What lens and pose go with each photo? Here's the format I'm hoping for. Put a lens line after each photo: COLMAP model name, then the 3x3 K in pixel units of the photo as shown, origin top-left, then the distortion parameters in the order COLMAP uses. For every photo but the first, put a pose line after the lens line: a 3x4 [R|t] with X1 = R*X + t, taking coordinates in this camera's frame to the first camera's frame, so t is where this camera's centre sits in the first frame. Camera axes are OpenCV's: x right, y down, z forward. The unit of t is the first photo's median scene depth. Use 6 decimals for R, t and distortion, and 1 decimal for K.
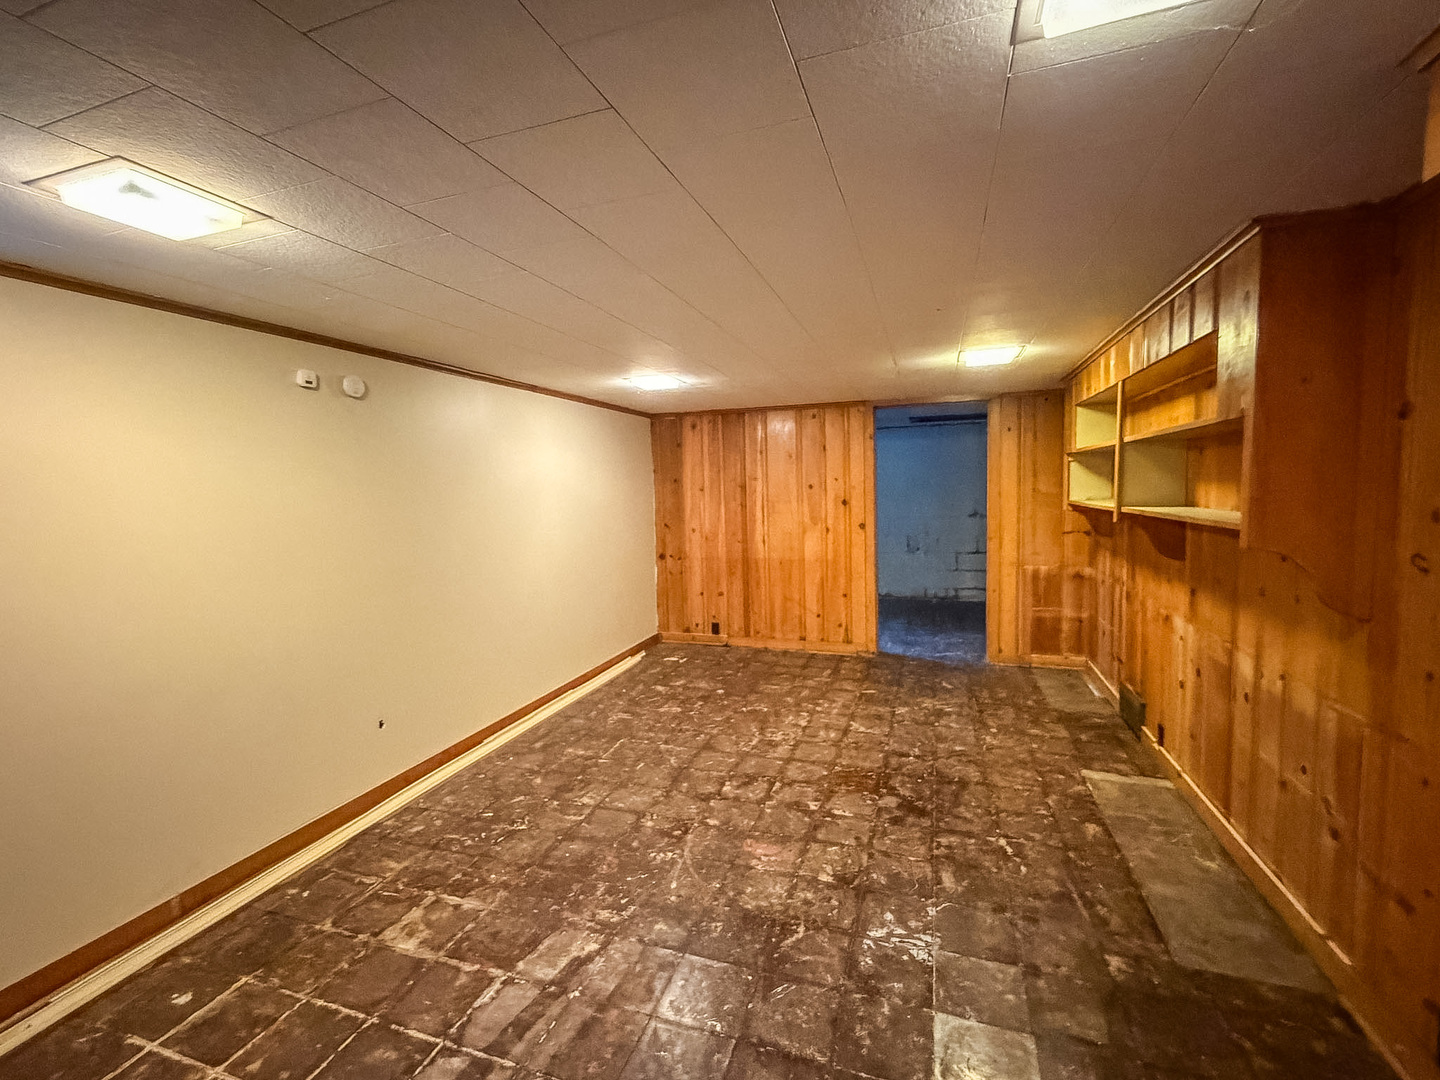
lens RADIAL K [[599.3, 0, 719.8], [0, 599.3, 540.0], [0, 0, 1]] dist [-0.001239, -0.000240]
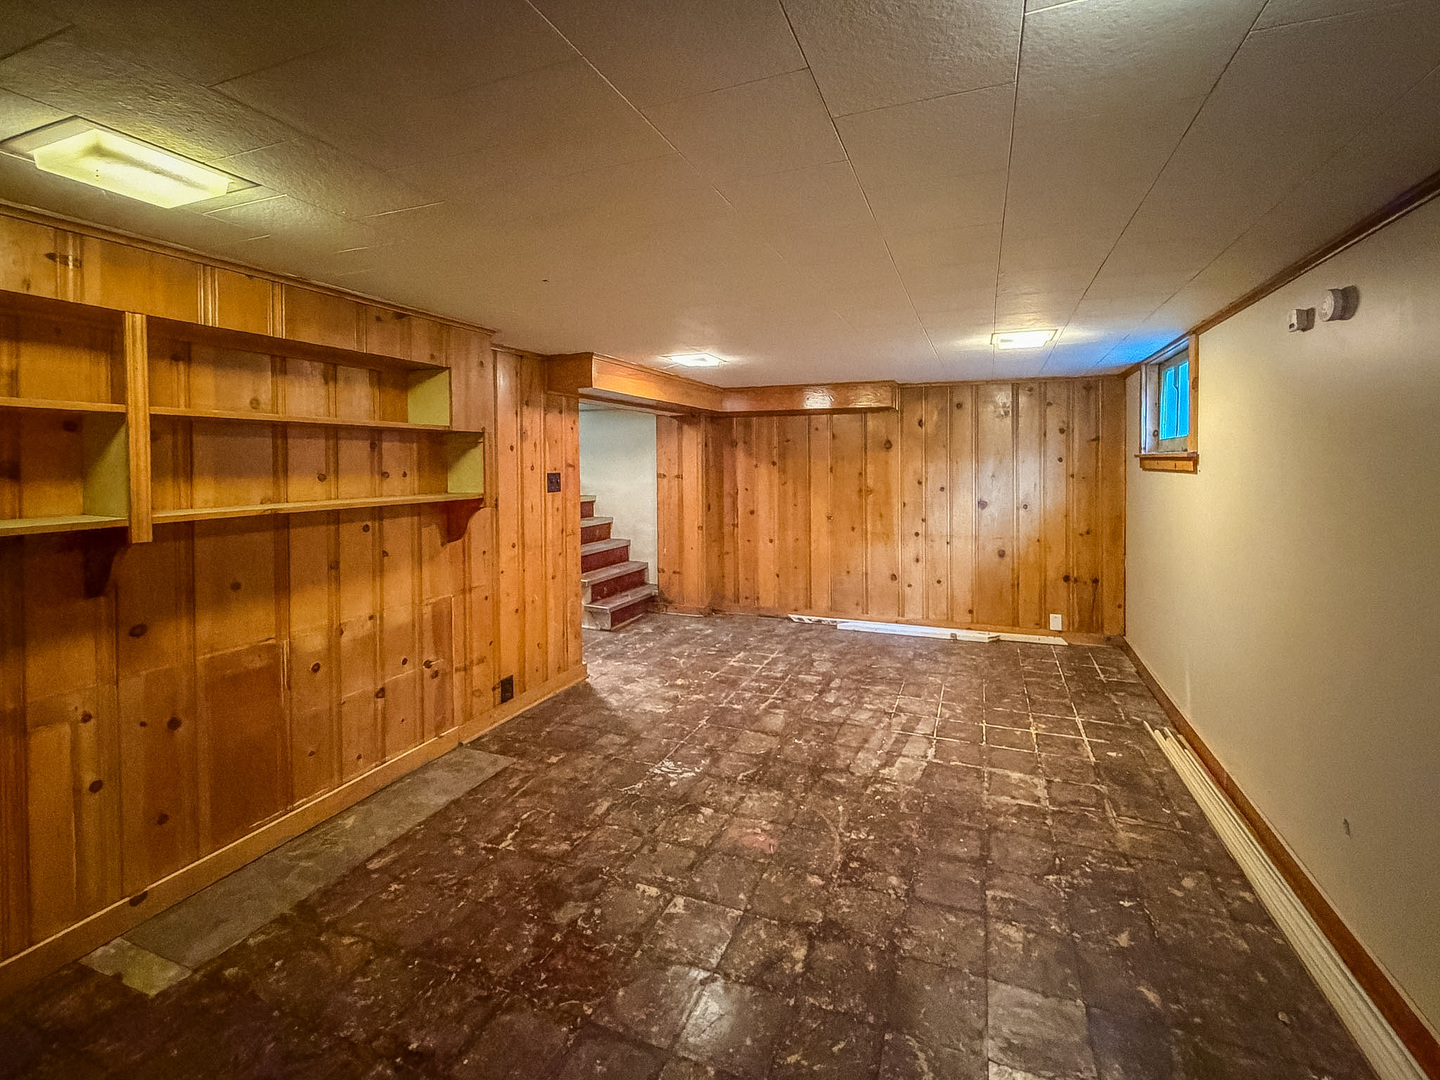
lens RADIAL K [[599.3, 0, 719.8], [0, 599.3, 540.0], [0, 0, 1]] dist [-0.001239, -0.000240]
pose [[-0.995679, 0.015893, 0.091495, 0.040659], [0.035394, 0.975825, 0.215667, -0.182444], [-0.085855, 0.217973, -0.972171, 2.015781]]
